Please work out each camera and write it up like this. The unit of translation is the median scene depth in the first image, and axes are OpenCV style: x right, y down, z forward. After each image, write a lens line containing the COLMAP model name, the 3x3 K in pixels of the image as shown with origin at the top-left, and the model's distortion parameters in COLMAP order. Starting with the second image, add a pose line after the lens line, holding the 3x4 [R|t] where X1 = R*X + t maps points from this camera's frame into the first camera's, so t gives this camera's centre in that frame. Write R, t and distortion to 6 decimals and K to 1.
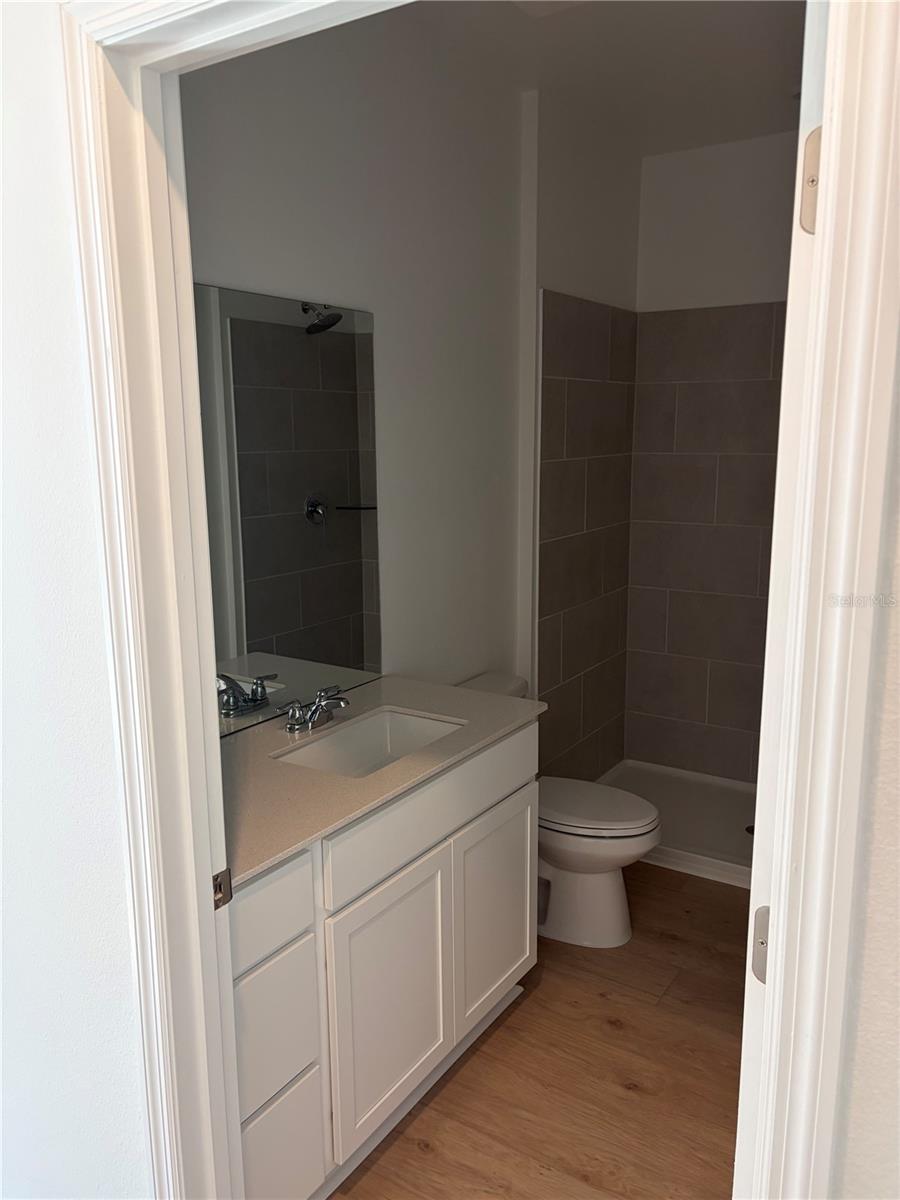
lens RADIAL K [[893.8, 0, 441.3], [0, 893.8, 604.5], [0, 0, 1]] dist [0.008158, -0.009407]
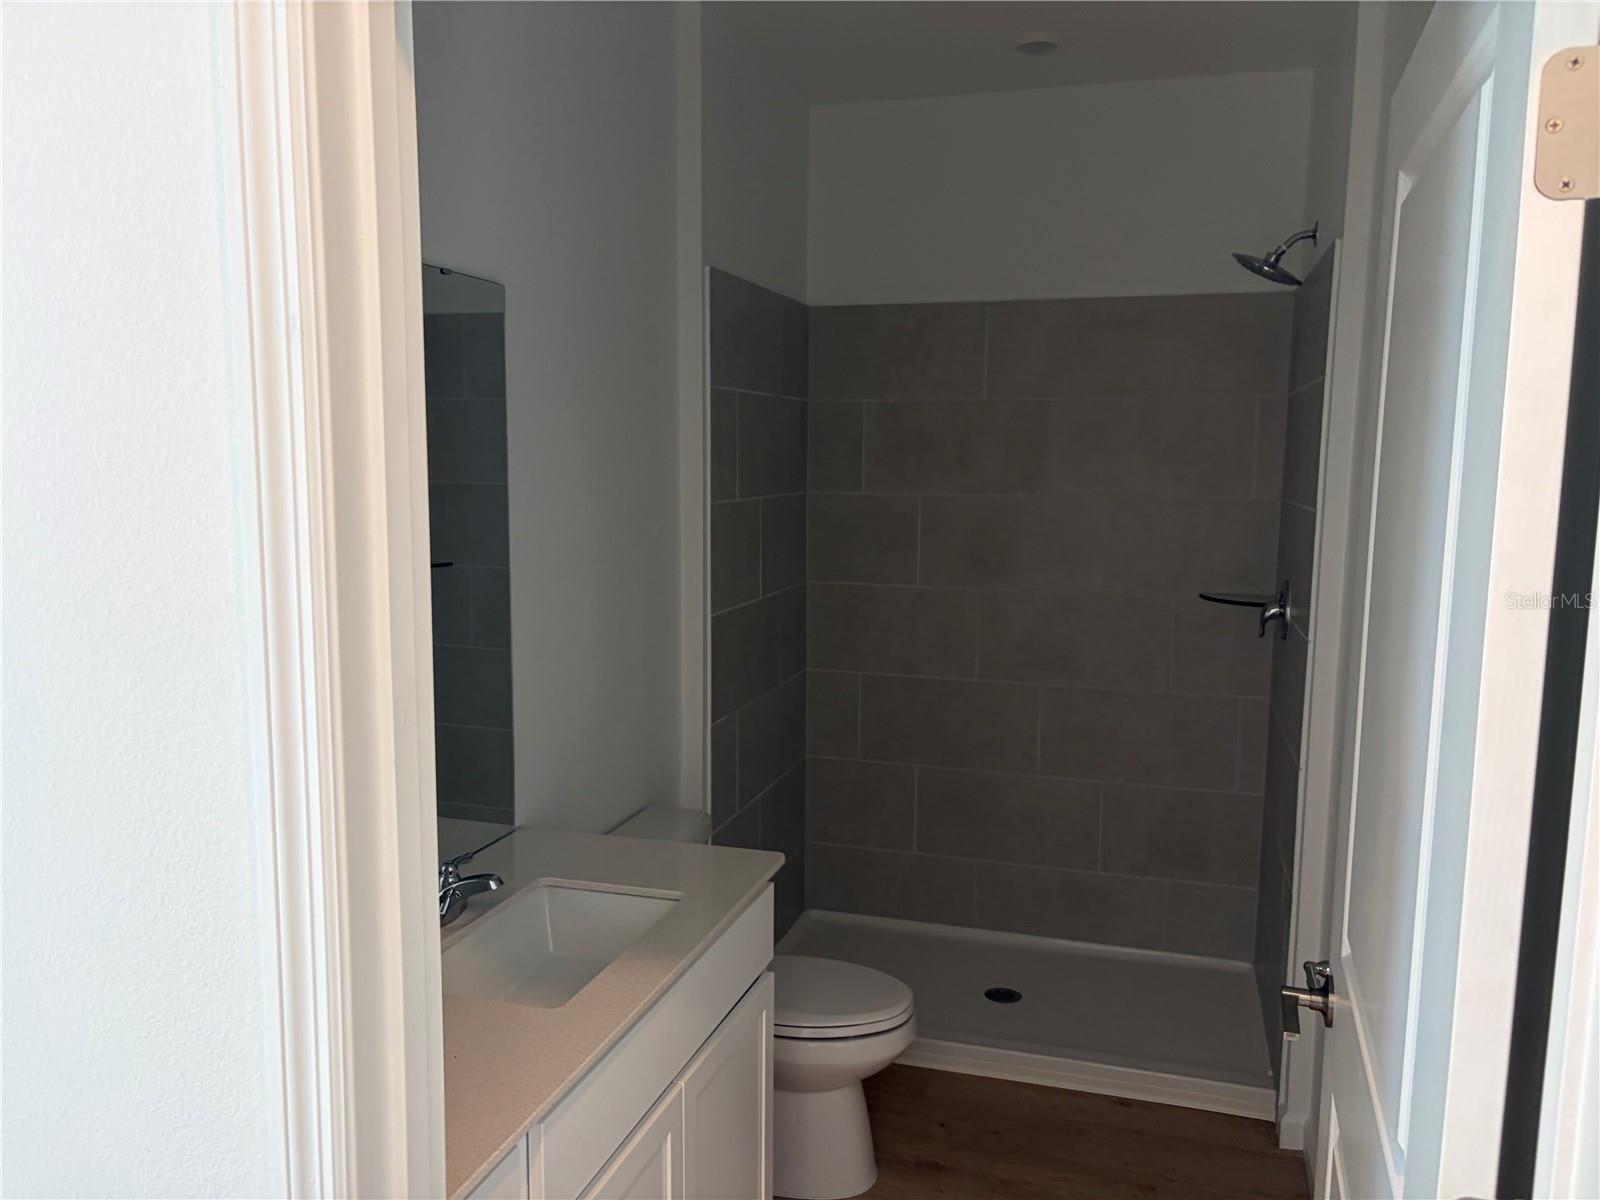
lens RADIAL K [[1191.7, 0, 809.1], [0, 1191.7, 597.9], [0, 0, 1]] dist [0.008158, -0.009407]
pose [[0.954058, -0.015922, 0.299199, -0.116003], [0.038001, 0.996953, -0.068122, -0.019670], [-0.297203, 0.076363, 0.951756, 0.091185]]
